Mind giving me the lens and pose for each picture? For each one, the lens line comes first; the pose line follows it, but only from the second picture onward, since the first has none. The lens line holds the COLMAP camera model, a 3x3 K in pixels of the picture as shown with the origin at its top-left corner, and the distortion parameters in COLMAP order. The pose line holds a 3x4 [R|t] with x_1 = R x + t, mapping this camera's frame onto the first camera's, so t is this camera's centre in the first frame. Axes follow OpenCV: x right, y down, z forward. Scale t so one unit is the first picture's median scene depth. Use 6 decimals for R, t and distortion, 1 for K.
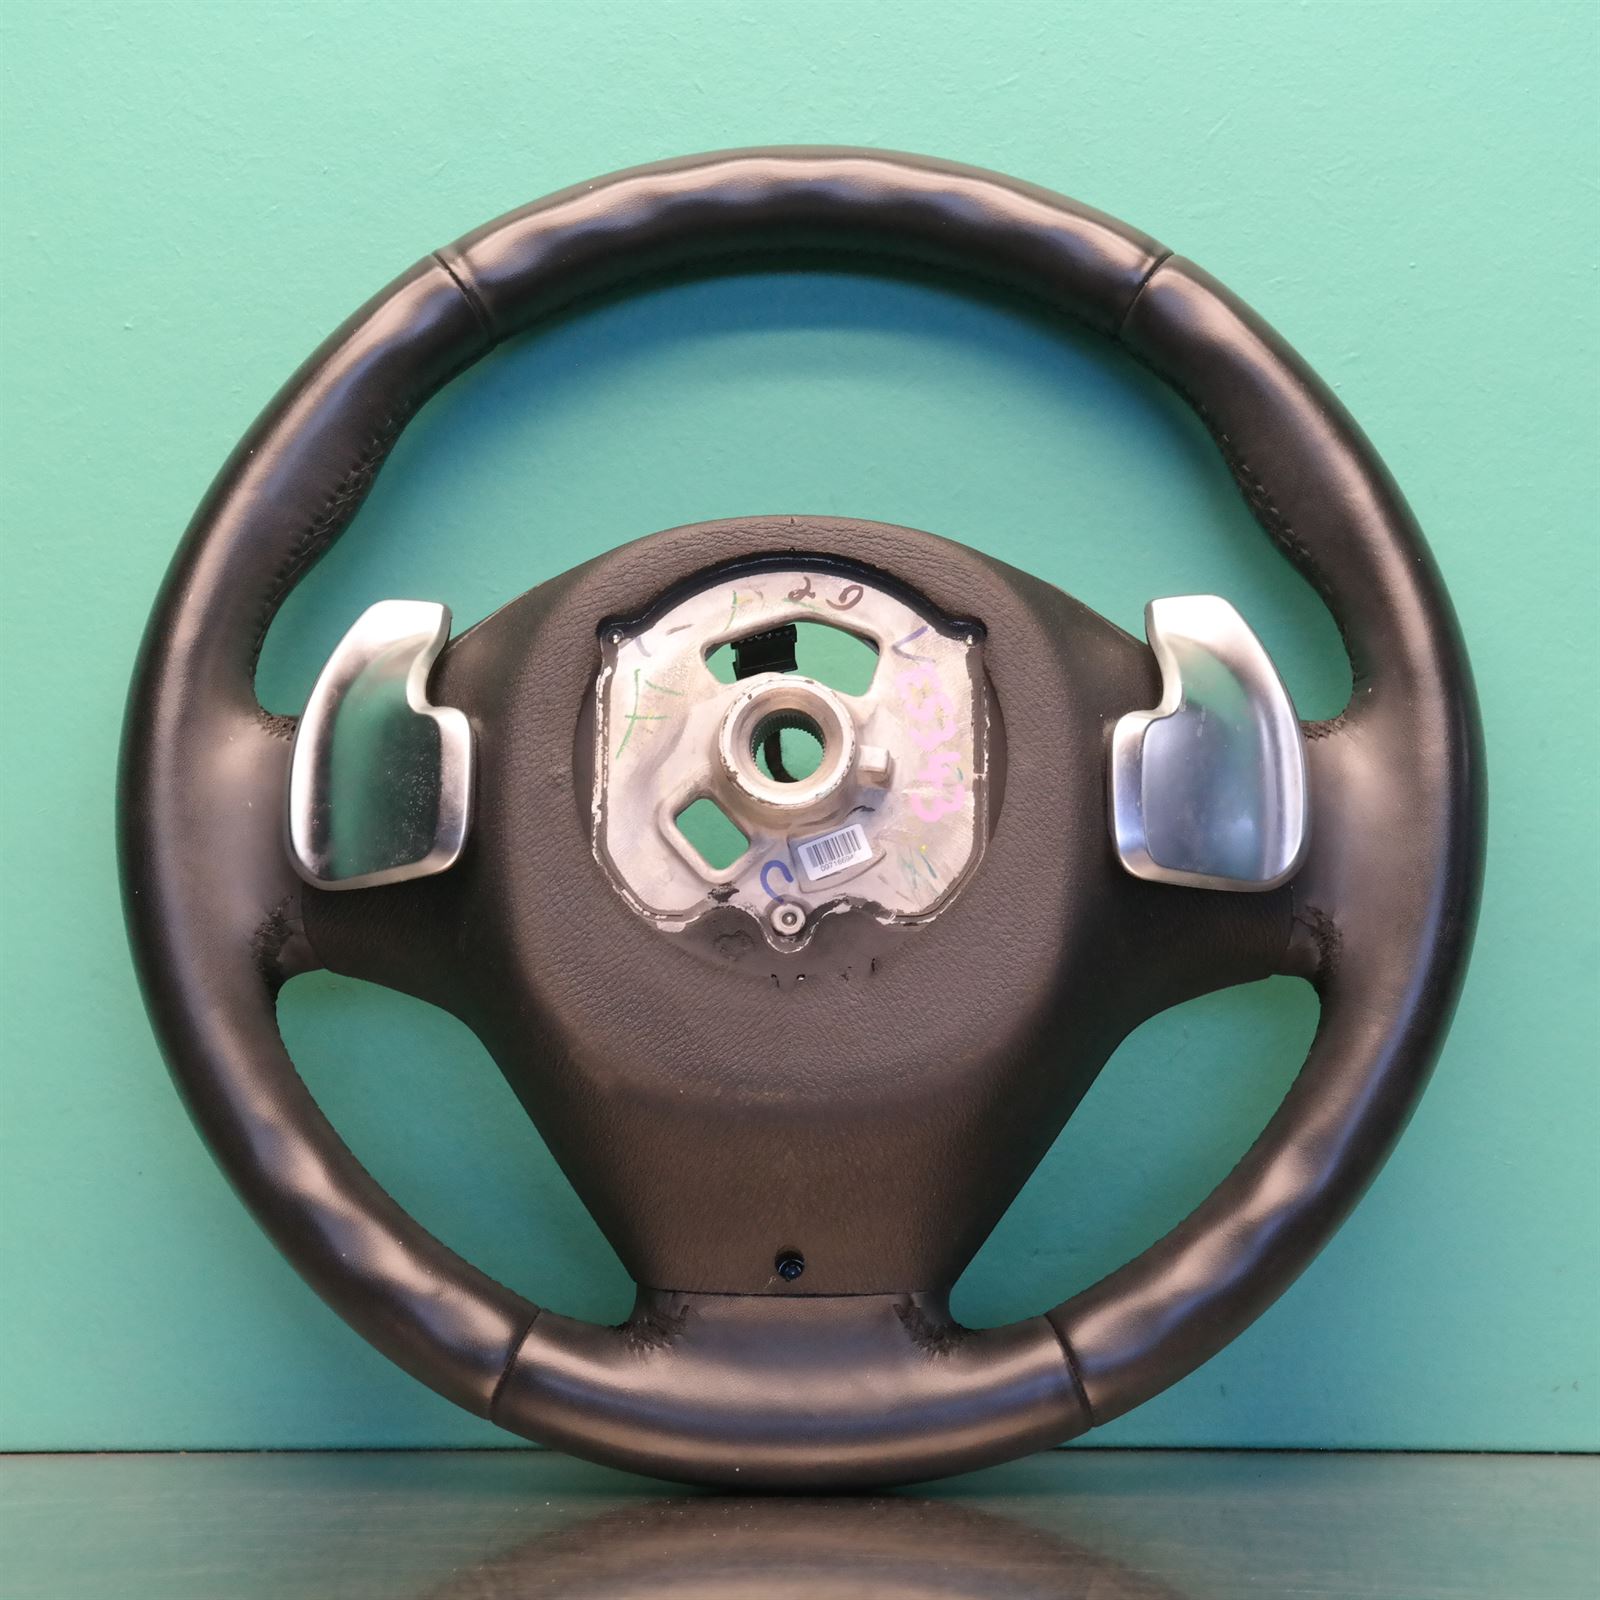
lens RADIAL K [[4864.8, 0, 816.3], [0, 4864.8, 806.9], [0, 0, 1]] dist [0.226510, 0.000000]
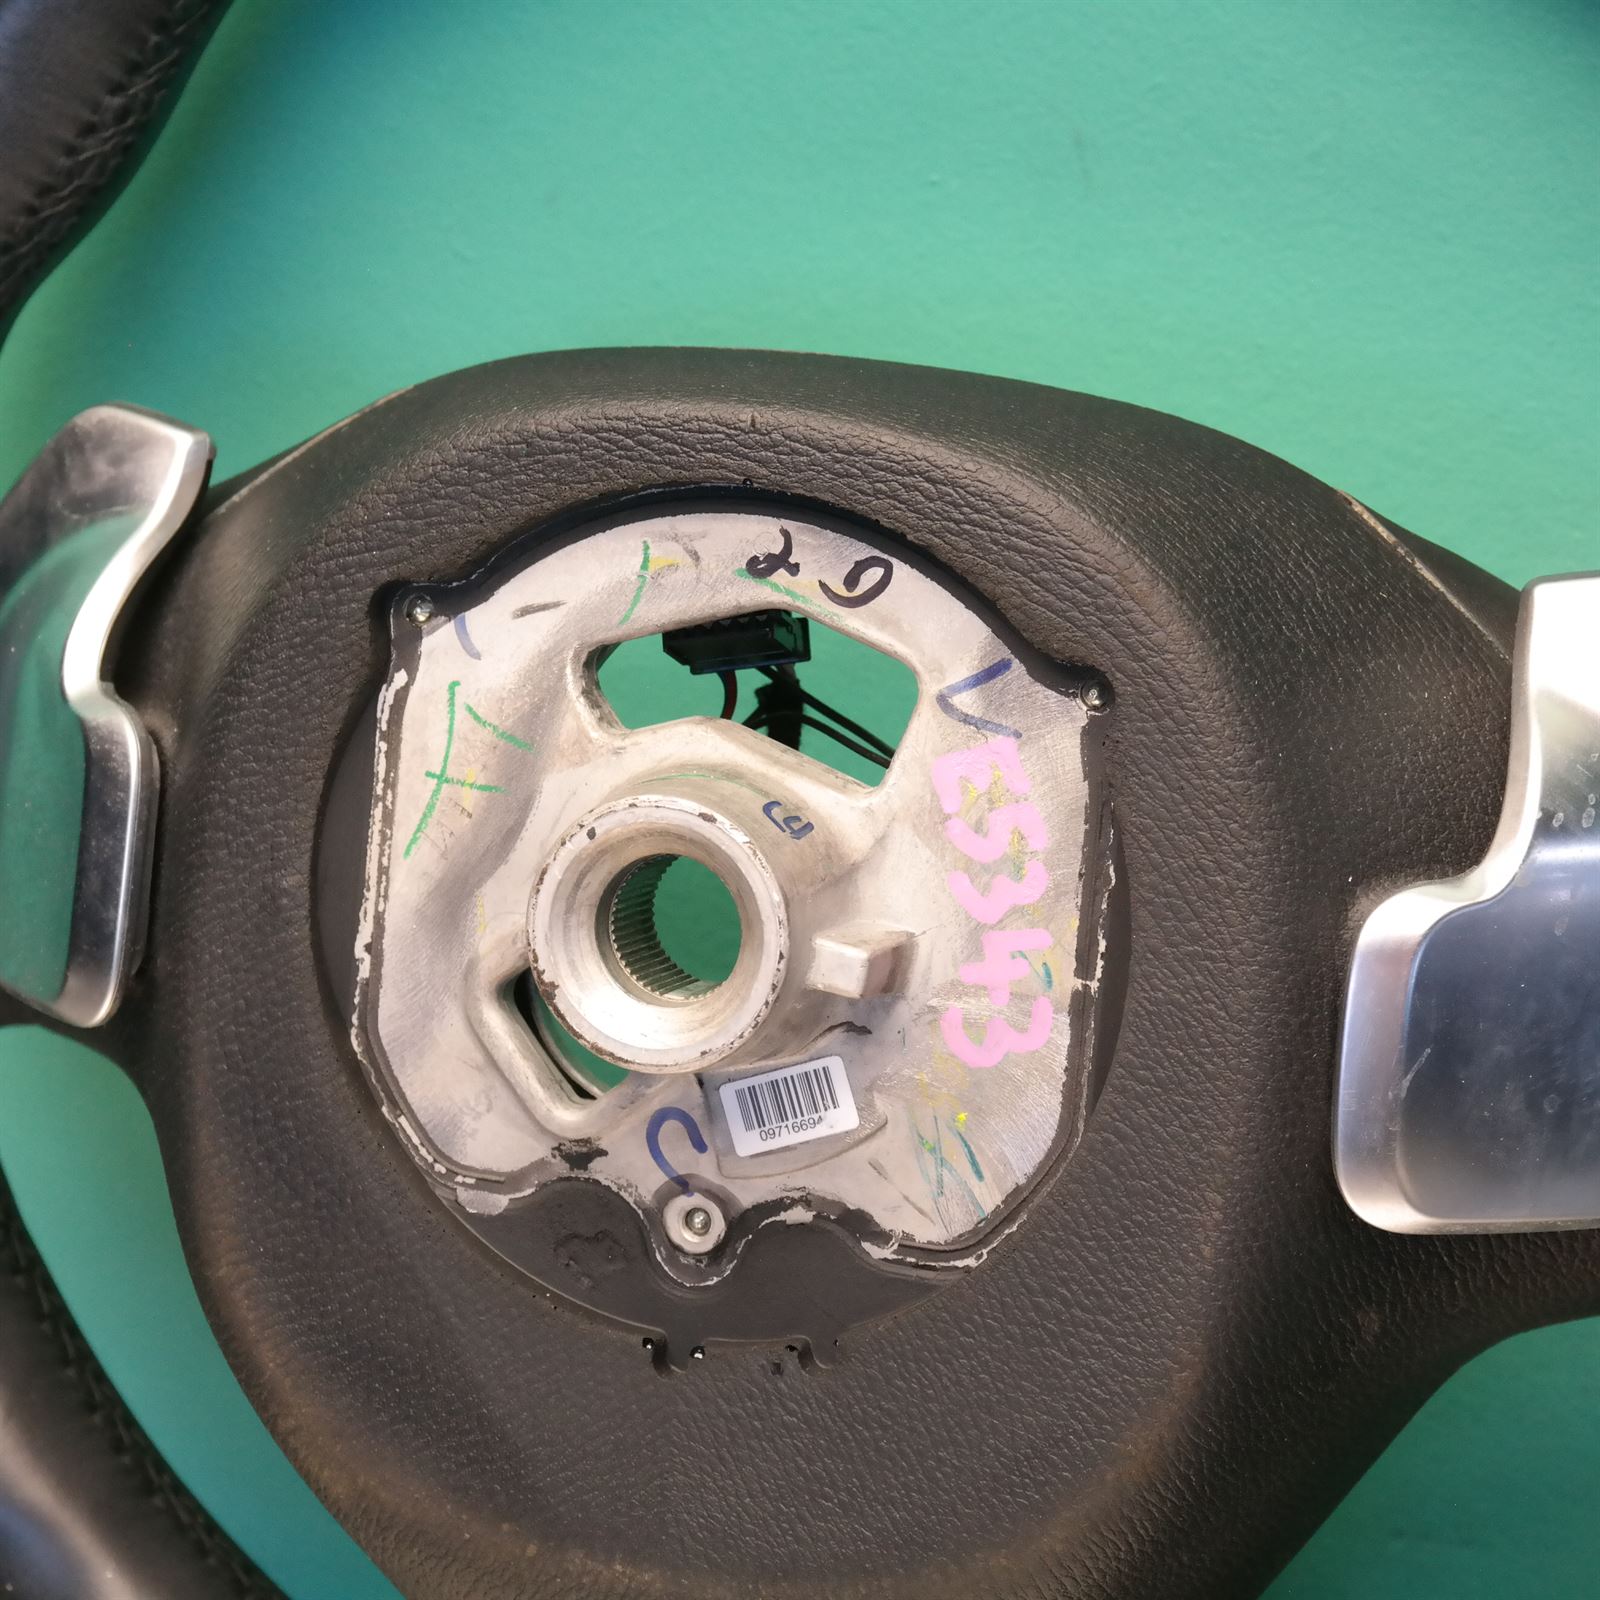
lens RADIAL K [[5353.7, 0, 798.7], [0, 5353.7, 798.7], [0, 0, 1]] dist [0.300898, 0.000000]
pose [[0.951805, 0.112363, -0.285380, 0.158196], [-0.012983, 0.944401, 0.328540, -0.201260], [0.306429, -0.309001, 0.900344, 0.510942]]
